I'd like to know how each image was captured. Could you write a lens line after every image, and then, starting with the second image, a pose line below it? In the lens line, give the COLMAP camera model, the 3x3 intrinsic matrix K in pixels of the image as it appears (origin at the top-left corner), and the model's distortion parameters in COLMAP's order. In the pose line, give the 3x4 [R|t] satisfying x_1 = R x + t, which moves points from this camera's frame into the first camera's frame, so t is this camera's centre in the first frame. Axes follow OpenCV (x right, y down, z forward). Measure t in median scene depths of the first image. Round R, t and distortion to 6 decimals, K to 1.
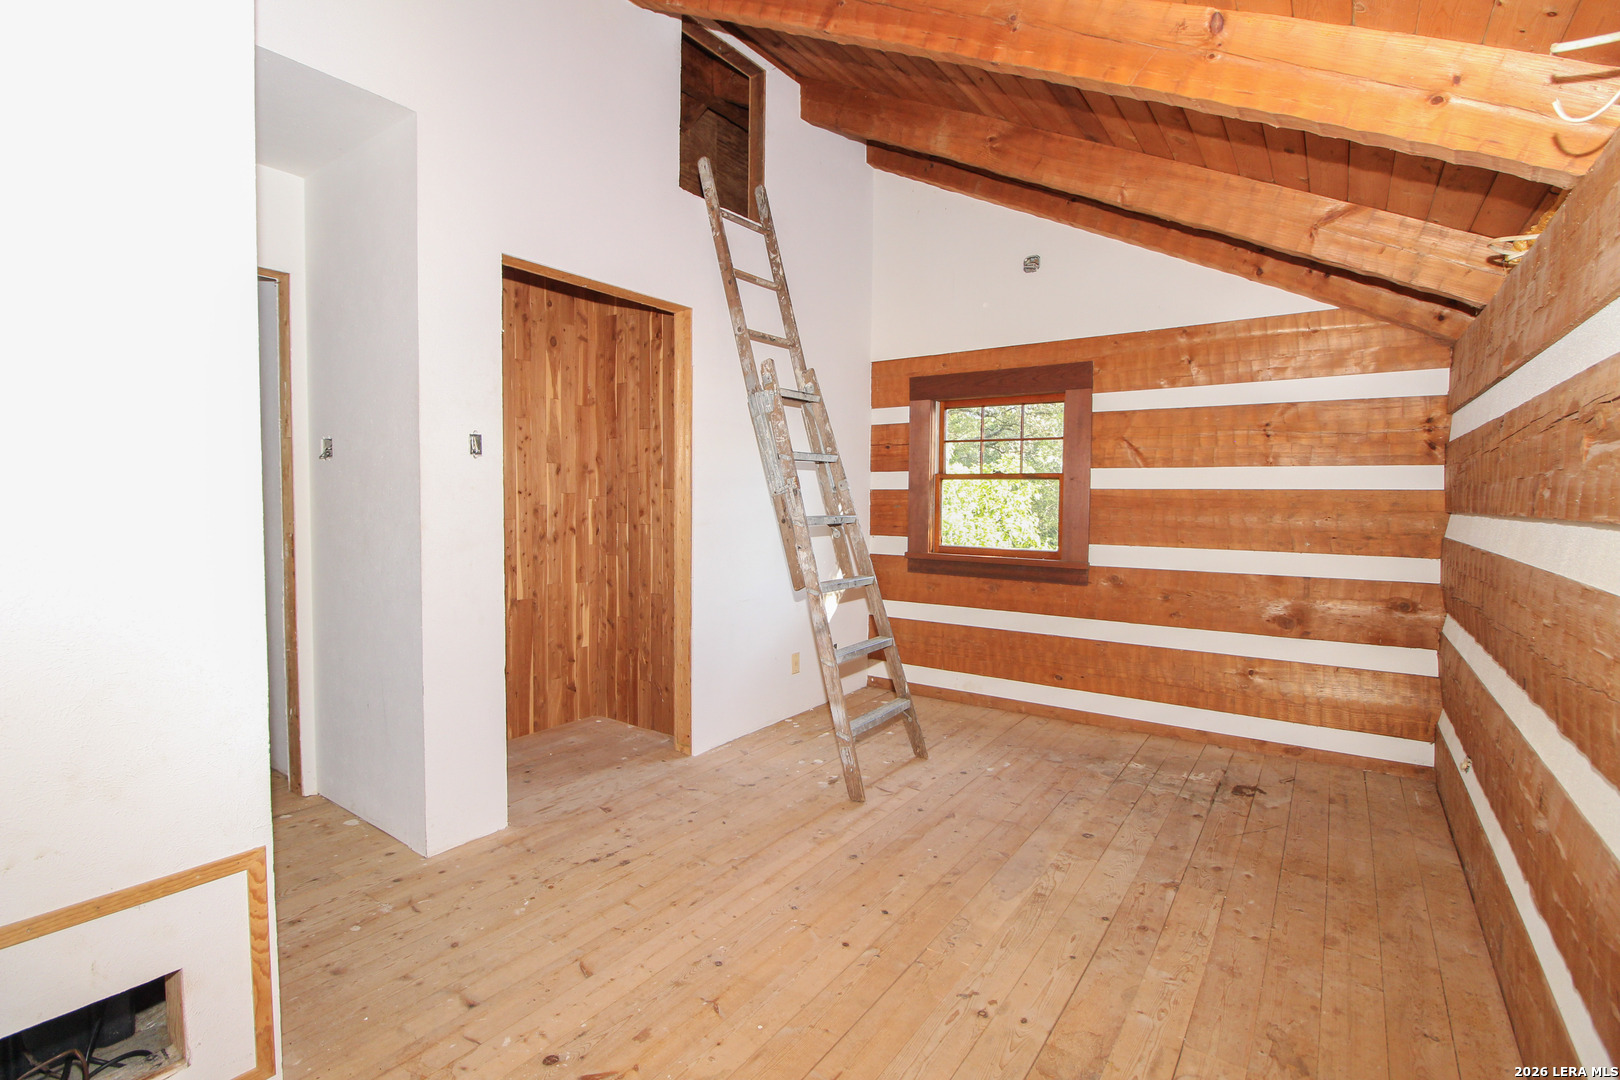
lens RADIAL K [[750.4, 0, 806.8], [0, 750.4, 523.1], [0, 0, 1]] dist [0.001405, -0.013334]
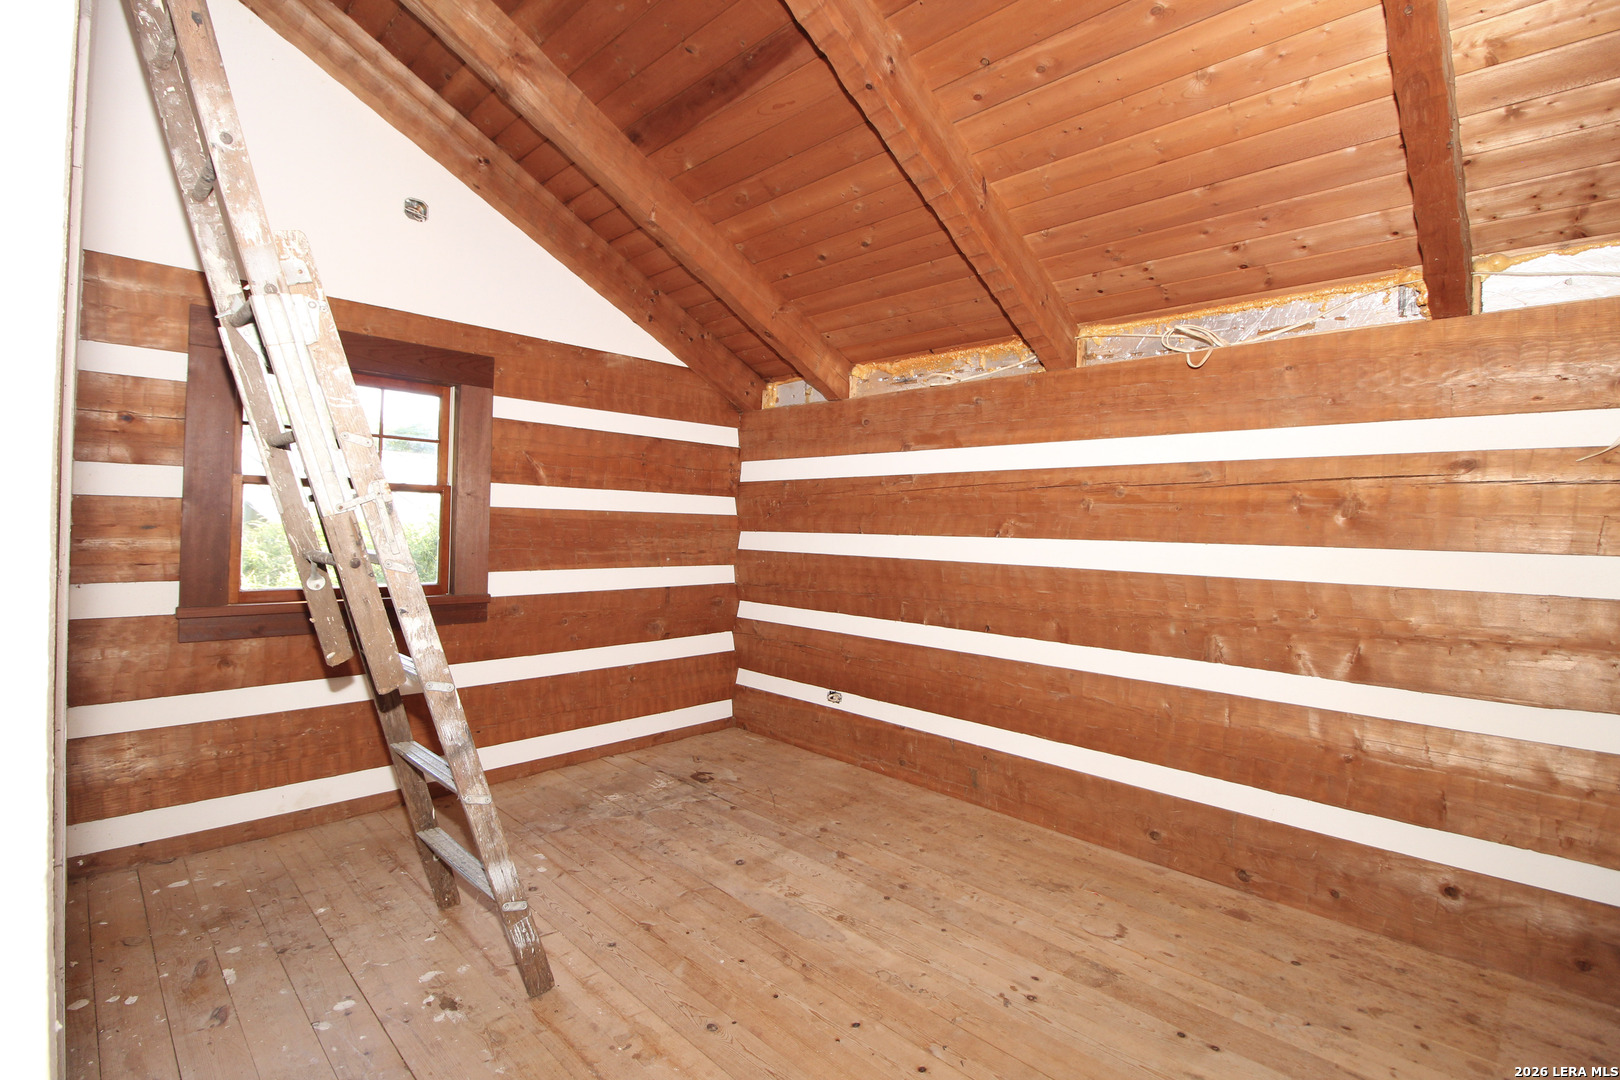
lens RADIAL K [[750.4, 0, 806.8], [0, 750.4, 523.1], [0, 0, 1]] dist [0.001405, -0.013334]
pose [[0.156169, -0.001908, 0.987729, -0.527187], [0.013745, 0.999906, -0.000242, -0.028584], [-0.987635, 0.013614, 0.156180, 0.666374]]
